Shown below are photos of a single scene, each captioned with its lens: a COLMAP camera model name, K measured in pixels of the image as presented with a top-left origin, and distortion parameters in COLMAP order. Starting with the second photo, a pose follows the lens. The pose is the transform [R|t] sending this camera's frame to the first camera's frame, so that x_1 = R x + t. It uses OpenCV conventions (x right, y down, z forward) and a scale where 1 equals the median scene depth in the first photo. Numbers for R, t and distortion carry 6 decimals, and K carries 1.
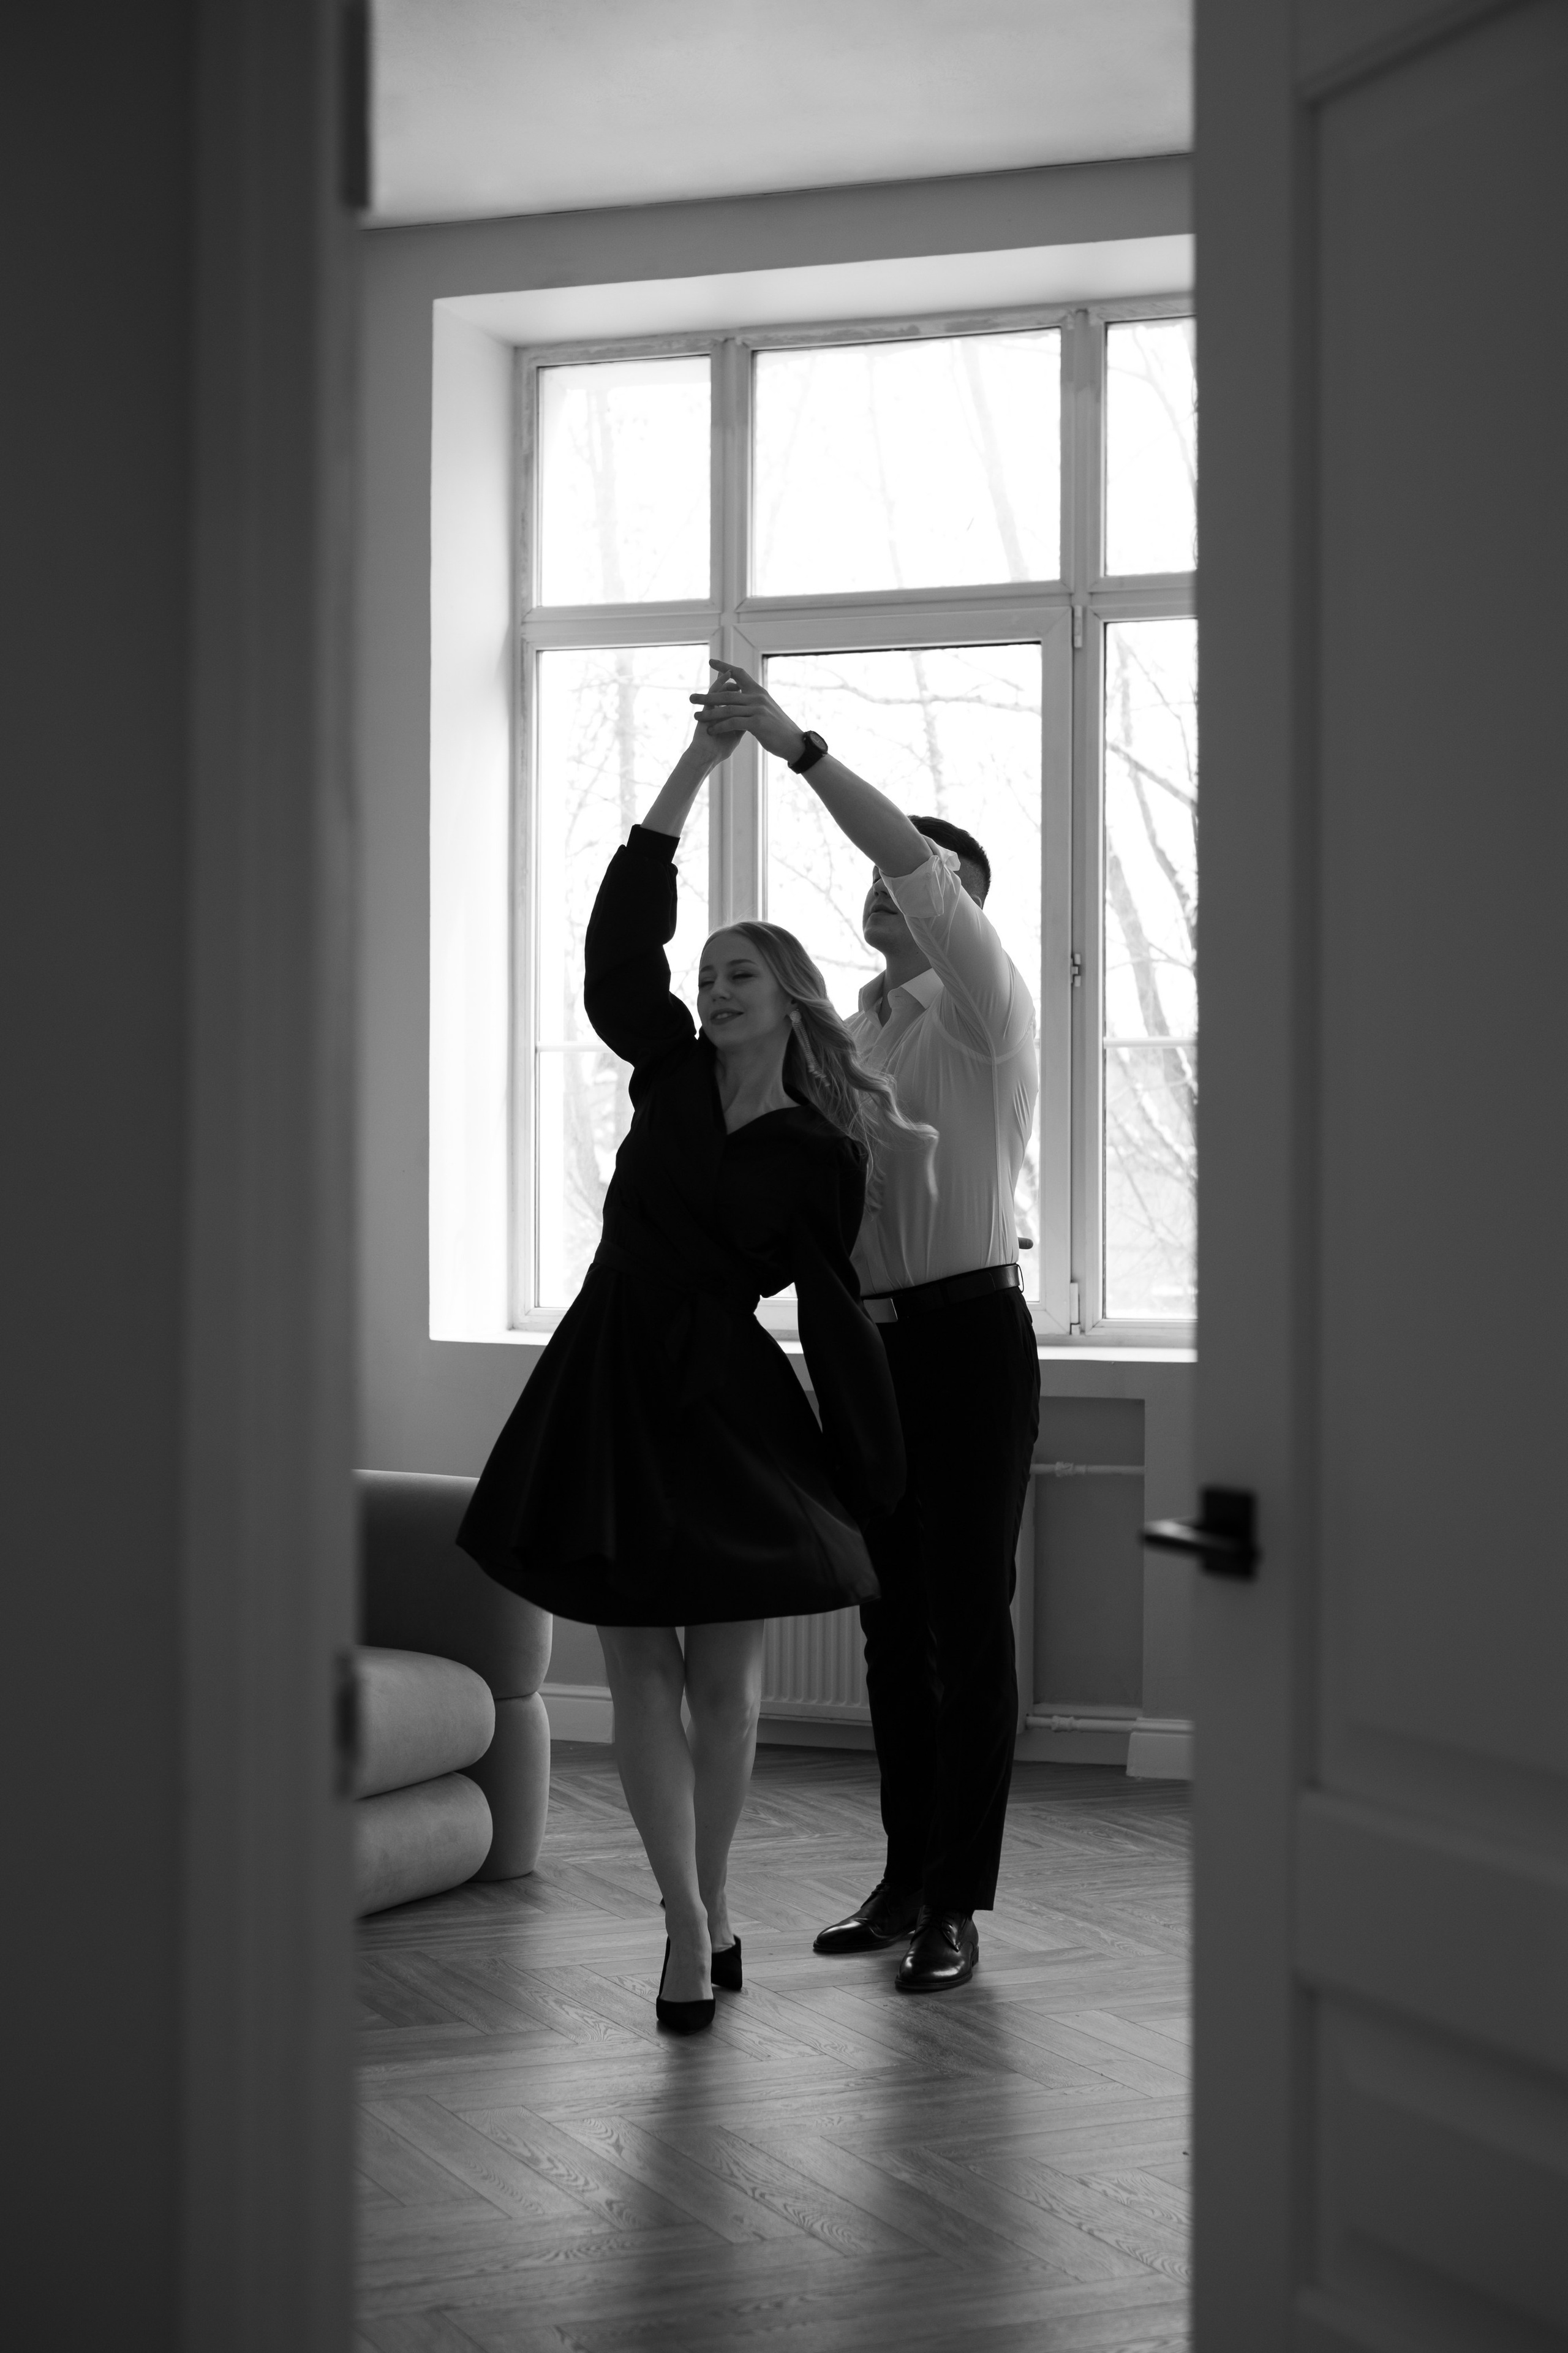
lens RADIAL K [[3669.0, 0, 781.9], [0, 3669.0, 1168.0], [0, 0, 1]] dist [-0.054544, 0.000000]
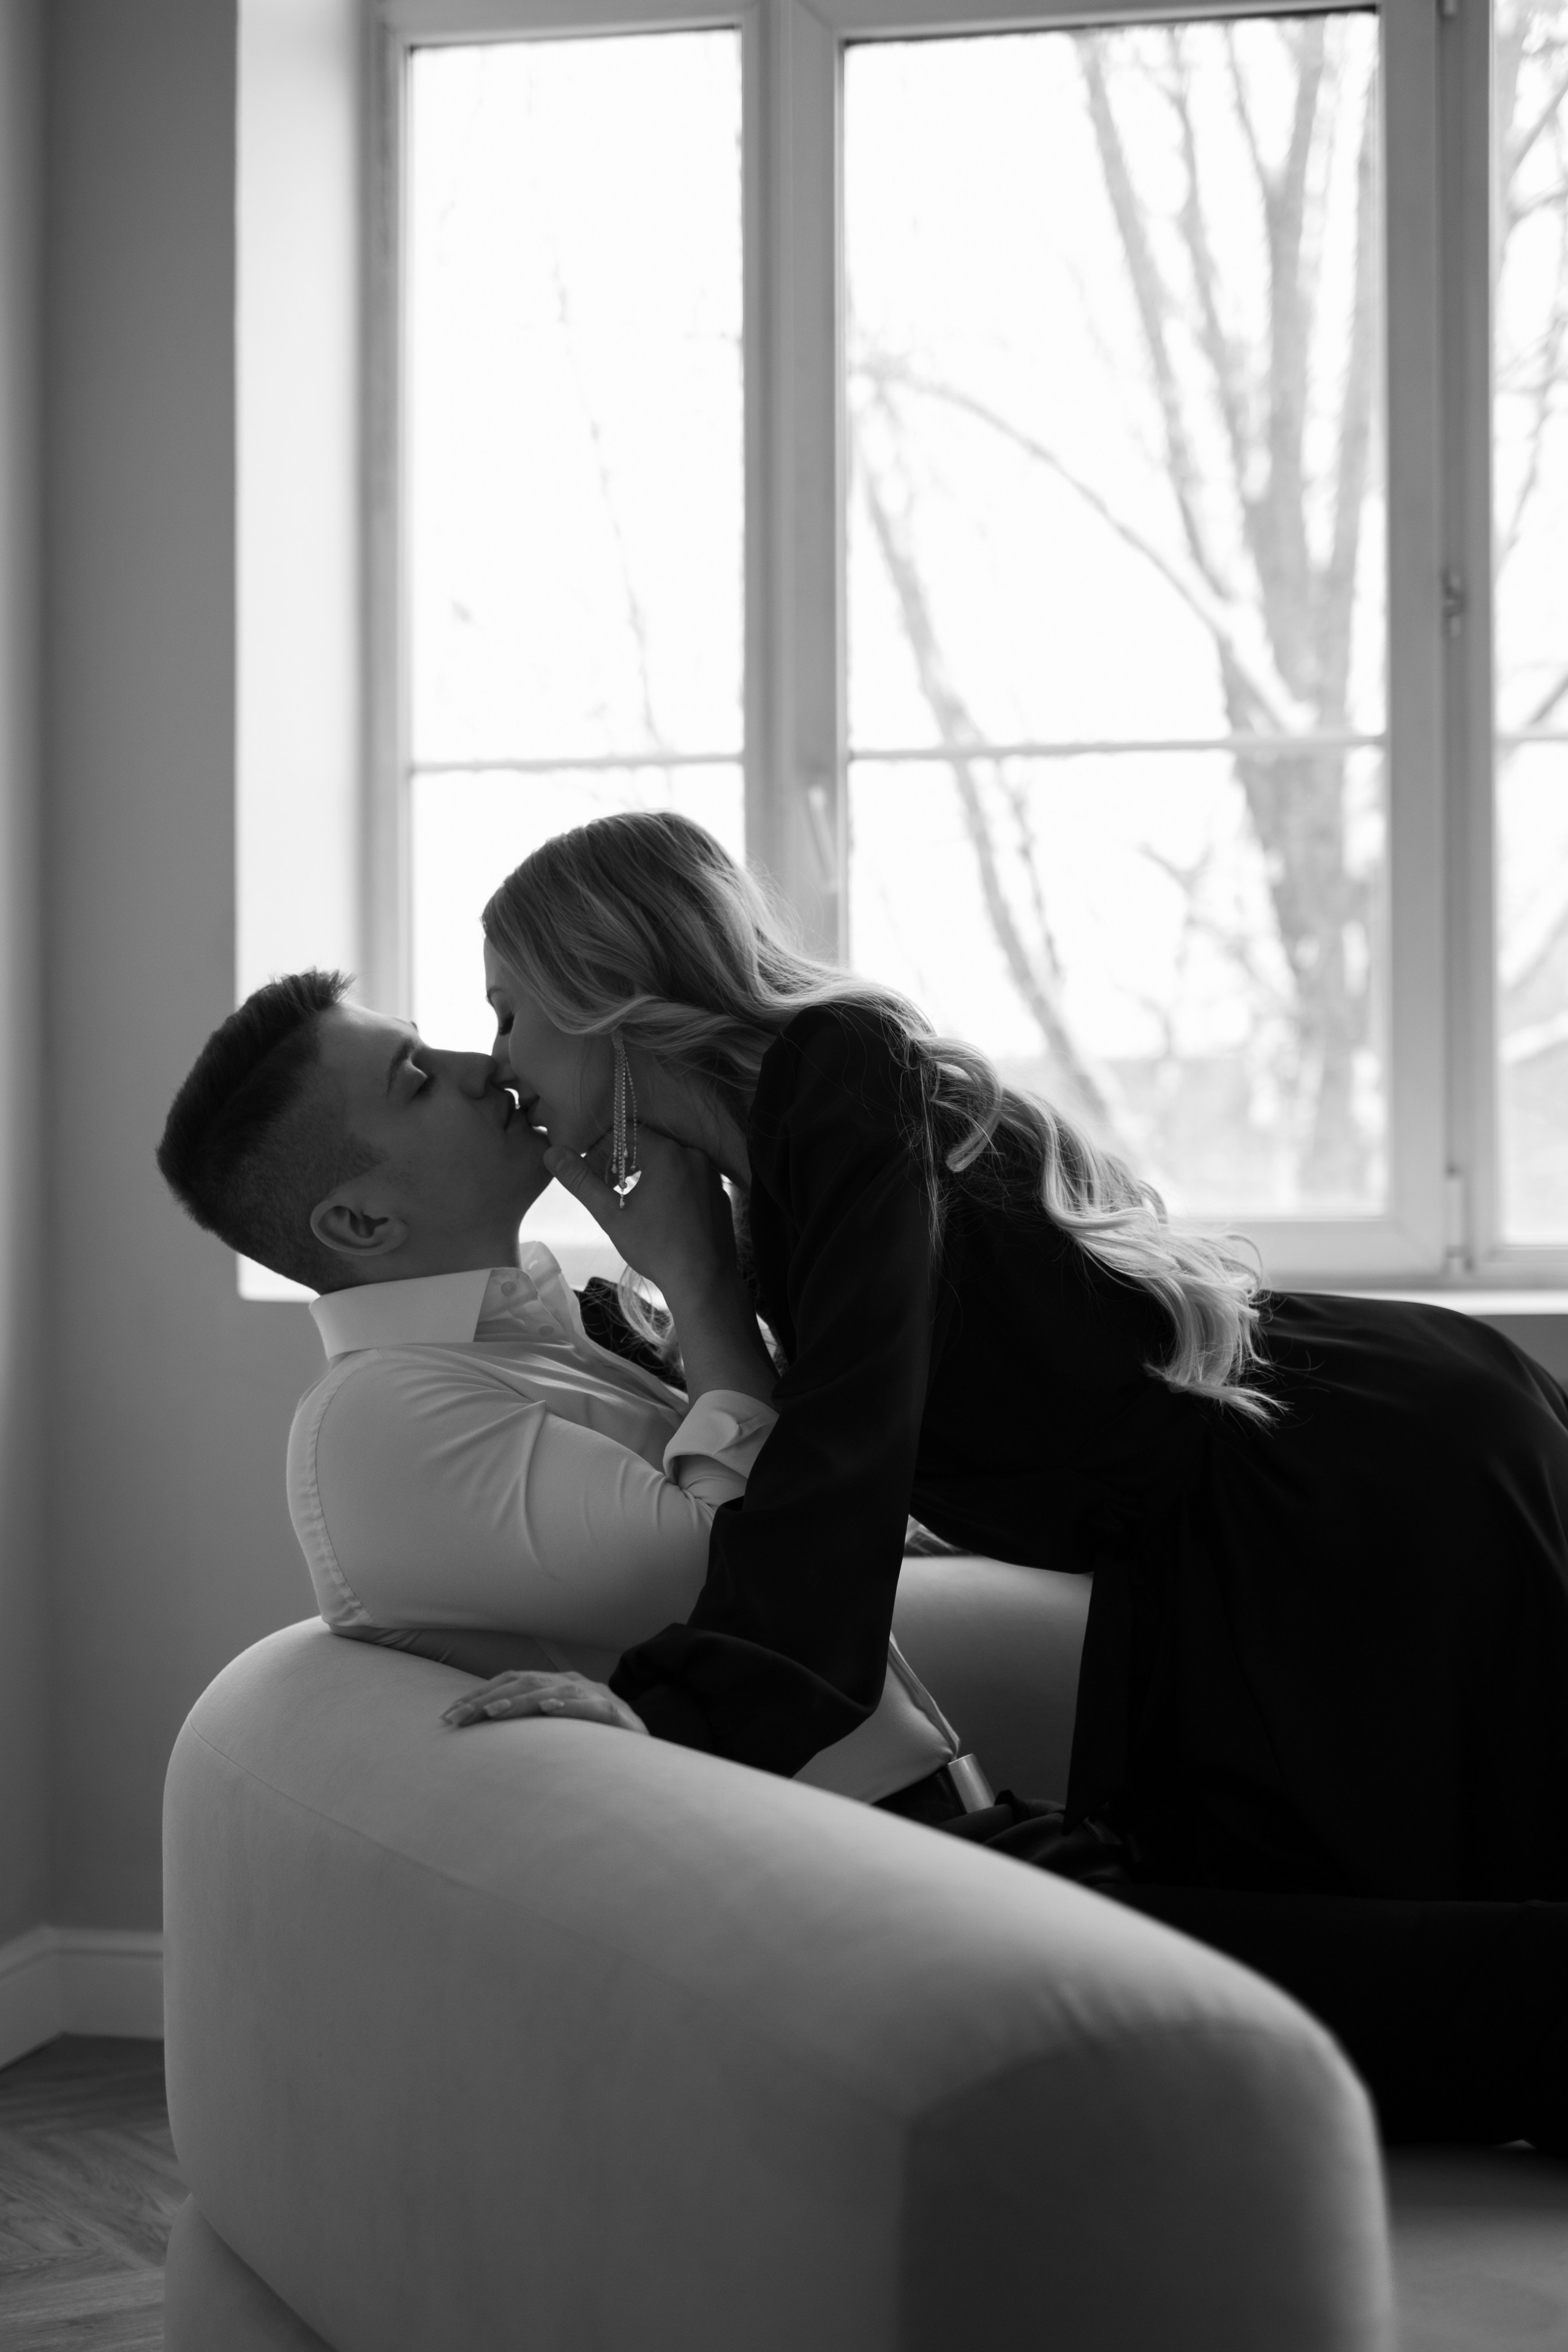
lens RADIAL K [[3667.8, 0, 784.0], [0, 3667.8, 1169.4], [0, 0, 1]] dist [-0.054544, 0.000000]
pose [[0.989228, -0.005271, 0.146290, -0.097552], [0.005693, 0.999981, -0.002465, 0.030996], [-0.146275, 0.003271, 0.989239, 0.478219]]
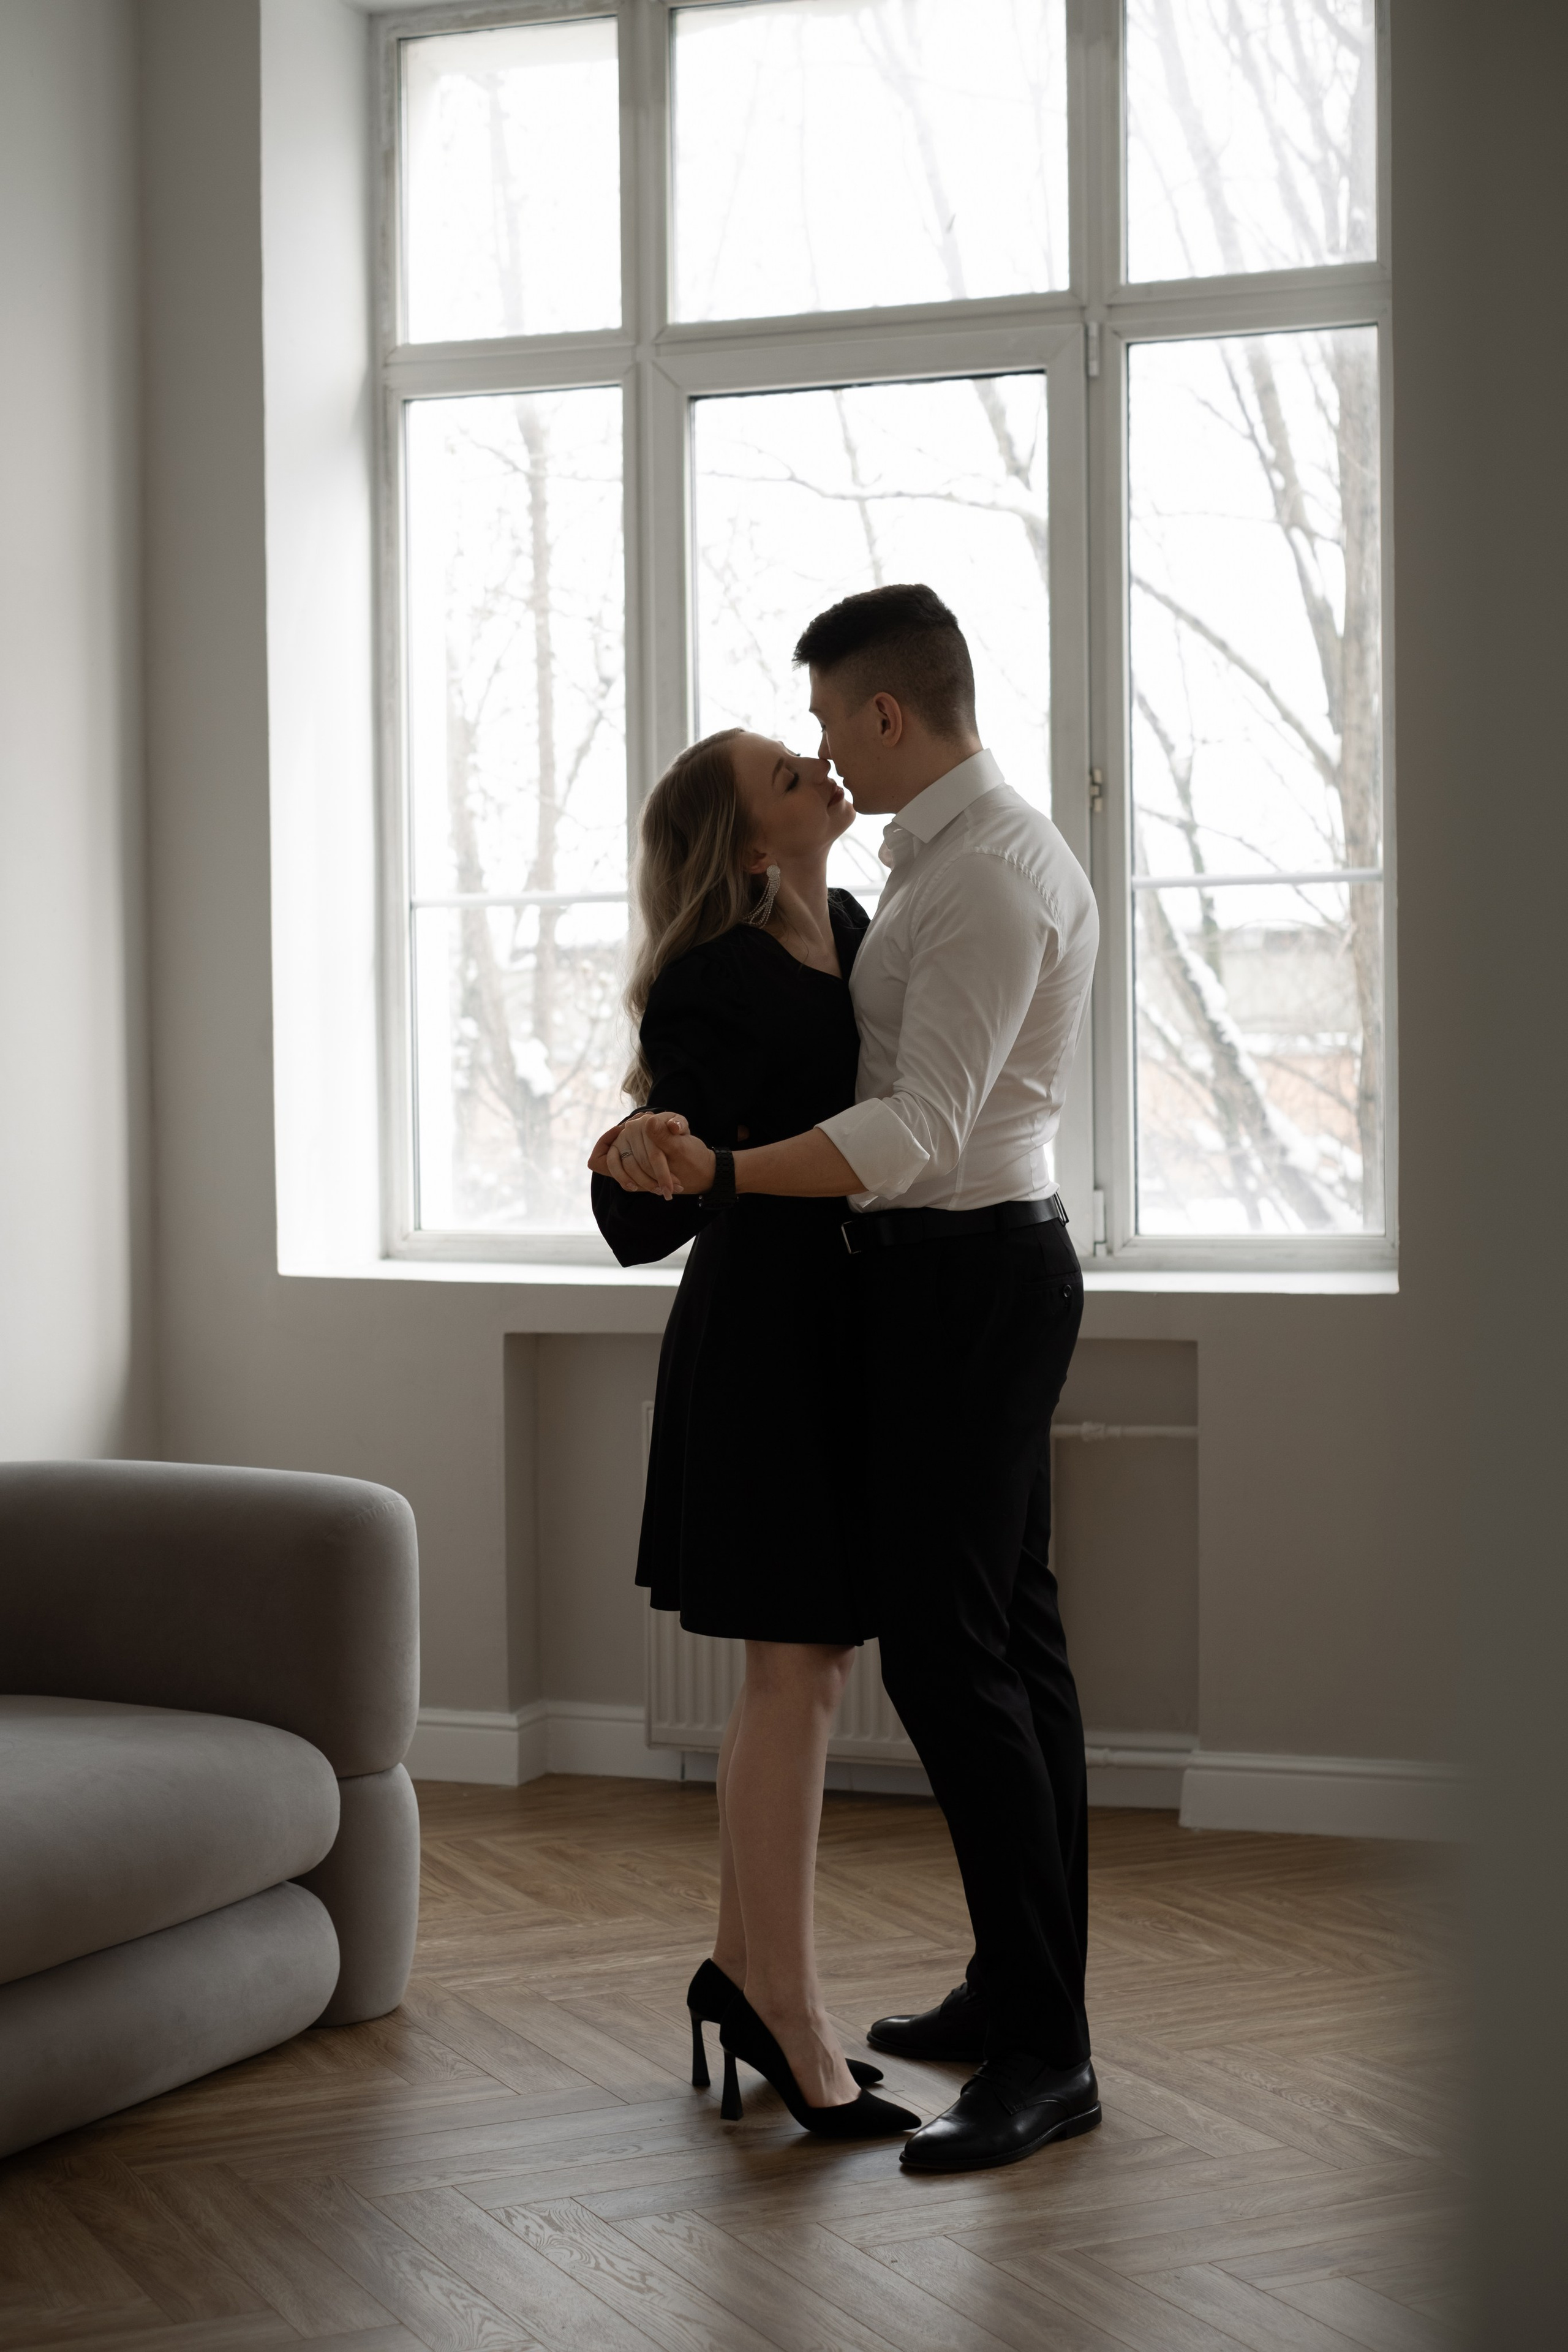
lens RADIAL K [[3667.8, 0, 787.2], [0, 3667.8, 1185.9], [0, 0, 1]] dist [-0.054544, 0.000000]
pose [[0.999746, -0.014874, 0.016960, -0.000095], [0.014320, 0.999374, 0.032357, 0.004066], [-0.017430, -0.032106, 0.999332, 0.218214]]
